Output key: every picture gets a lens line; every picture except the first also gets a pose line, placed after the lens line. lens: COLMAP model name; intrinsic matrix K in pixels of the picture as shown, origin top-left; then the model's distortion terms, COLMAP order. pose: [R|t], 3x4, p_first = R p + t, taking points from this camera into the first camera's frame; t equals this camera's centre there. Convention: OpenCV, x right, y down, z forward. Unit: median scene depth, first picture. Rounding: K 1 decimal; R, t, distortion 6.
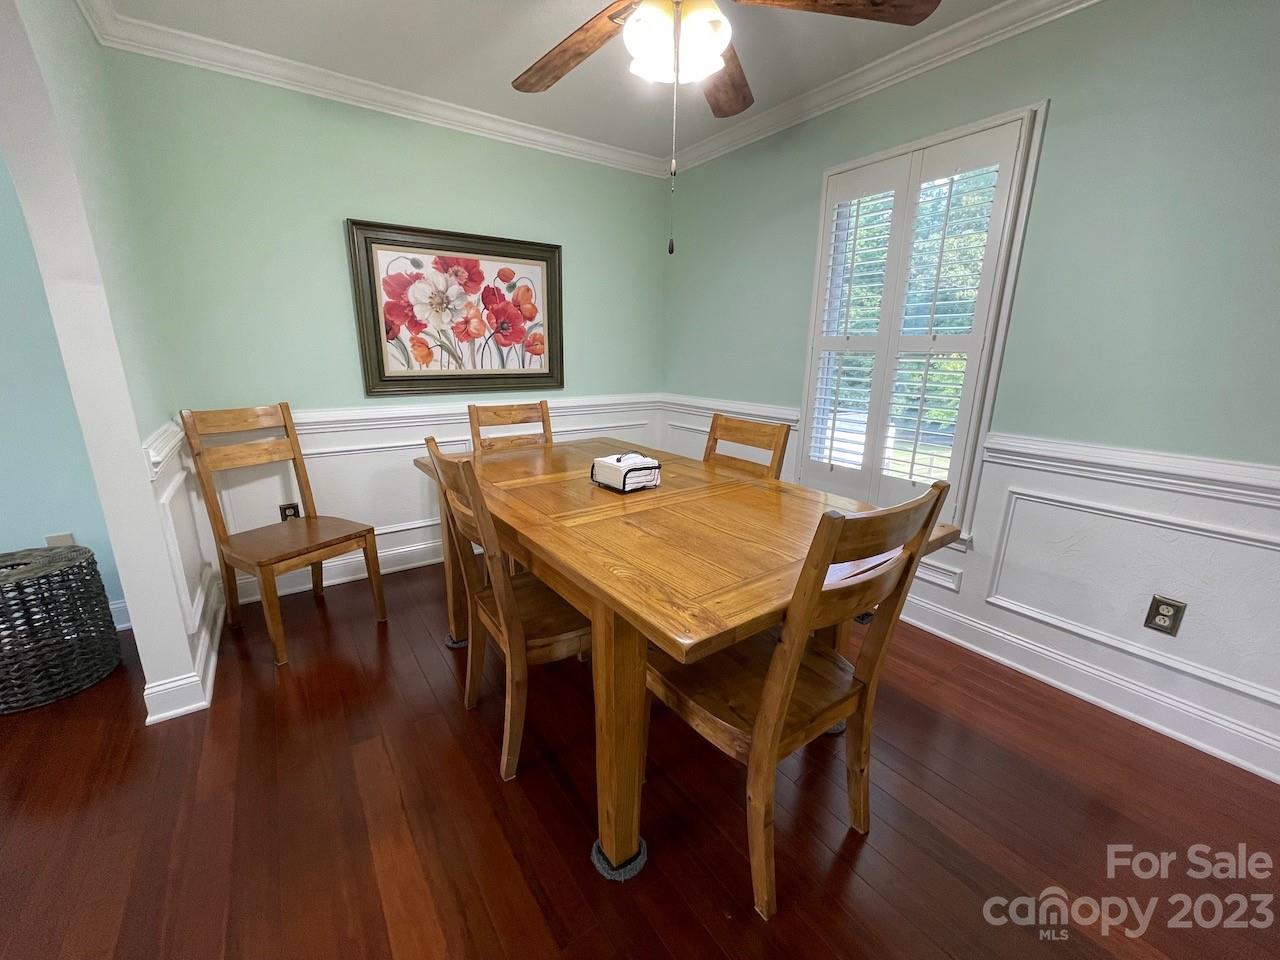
lens RADIAL K [[517.5, 0, 635.8], [0, 517.5, 480.8], [0, 0, 1]] dist [0.000708, 0.000345]
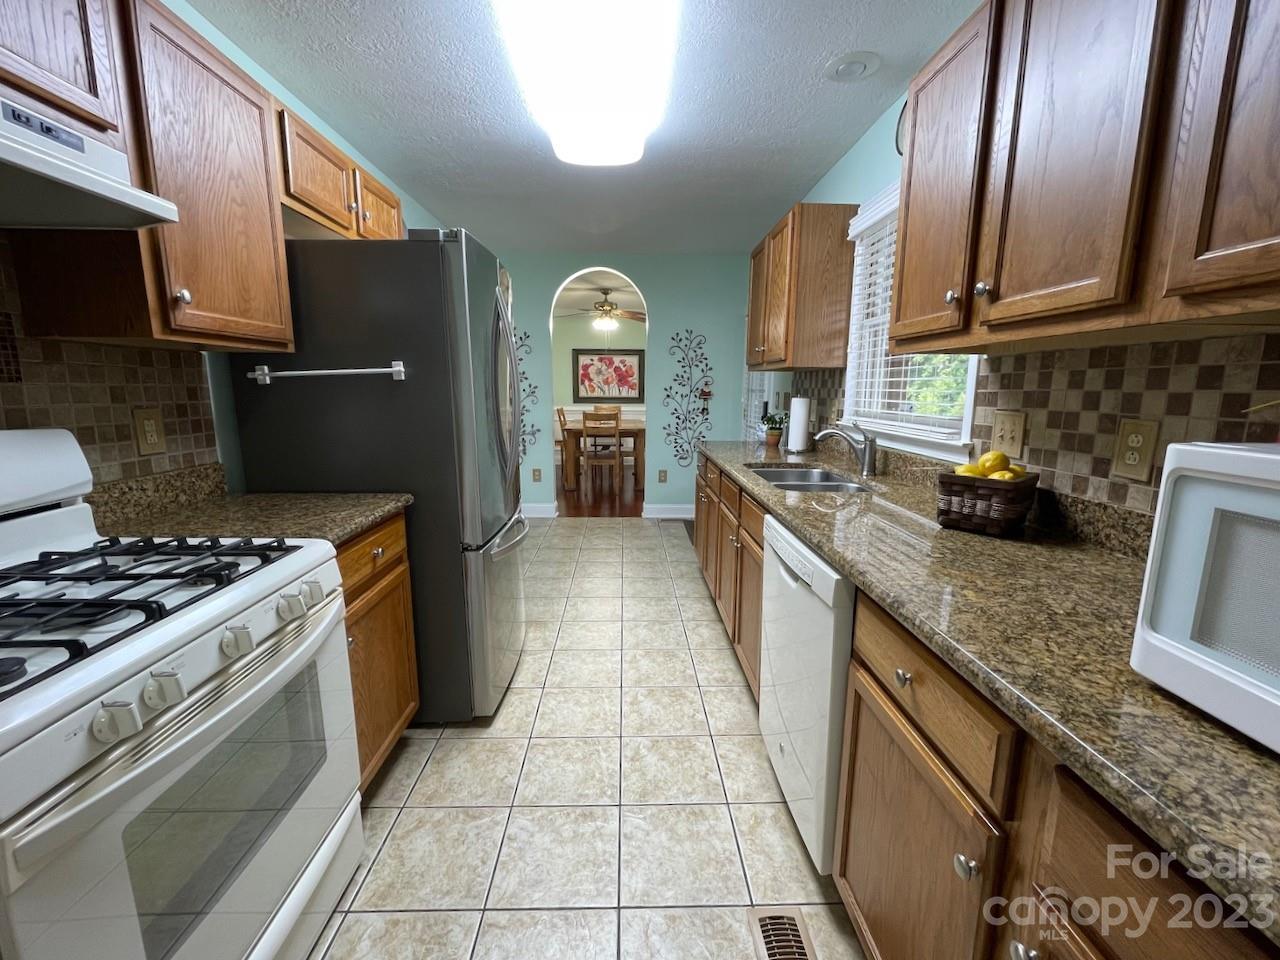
lens RADIAL K [[517.5, 0, 635.8], [0, 517.5, 480.8], [0, 0, 1]] dist [0.000708, 0.000345]
pose [[0.842296, 0.095551, -0.530478, 1.367800], [-0.133005, 0.990574, -0.032761, 0.321204], [0.522347, 0.098151, 0.847066, -1.269059]]
